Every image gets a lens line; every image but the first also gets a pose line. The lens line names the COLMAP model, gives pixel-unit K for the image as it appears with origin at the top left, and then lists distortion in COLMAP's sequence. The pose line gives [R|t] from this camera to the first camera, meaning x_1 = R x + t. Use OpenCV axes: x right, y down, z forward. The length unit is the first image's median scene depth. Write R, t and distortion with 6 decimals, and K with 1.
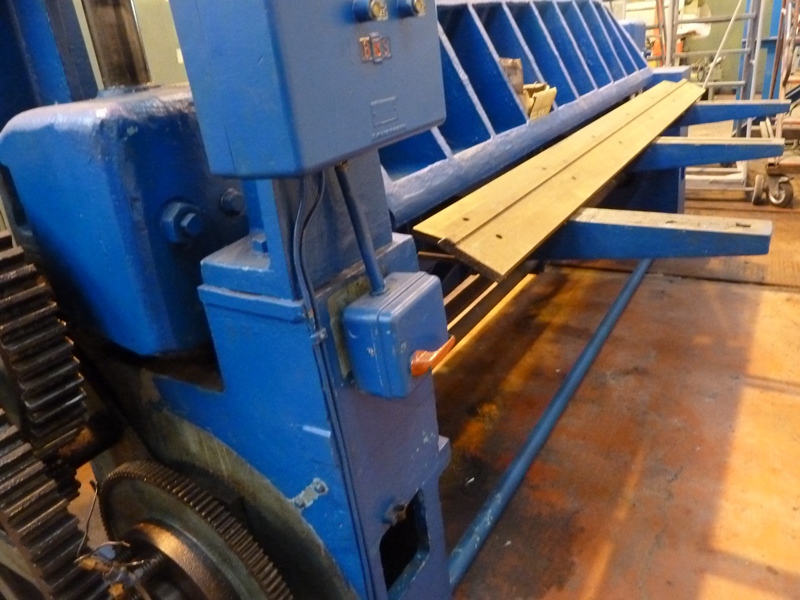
lens RADIAL K [[614.8, 0, 399.9], [0, 614.8, 300.4], [0, 0, 1]] dist [-0.006240, -0.002693]
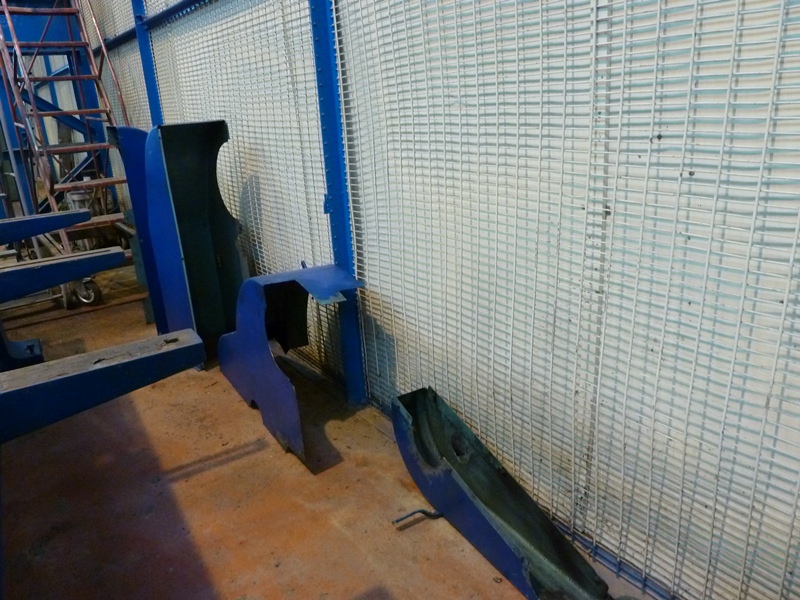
lens RADIAL K [[614.8, 0, 400.1], [0, 614.8, 299.3], [0, 0, 1]] dist [-0.006240, -0.002693]
pose [[0.444608, -0.235331, 0.864258, -0.061134], [0.368182, 0.927605, 0.063173, -0.061399], [-0.816557, 0.290118, 0.499066, 0.106689]]
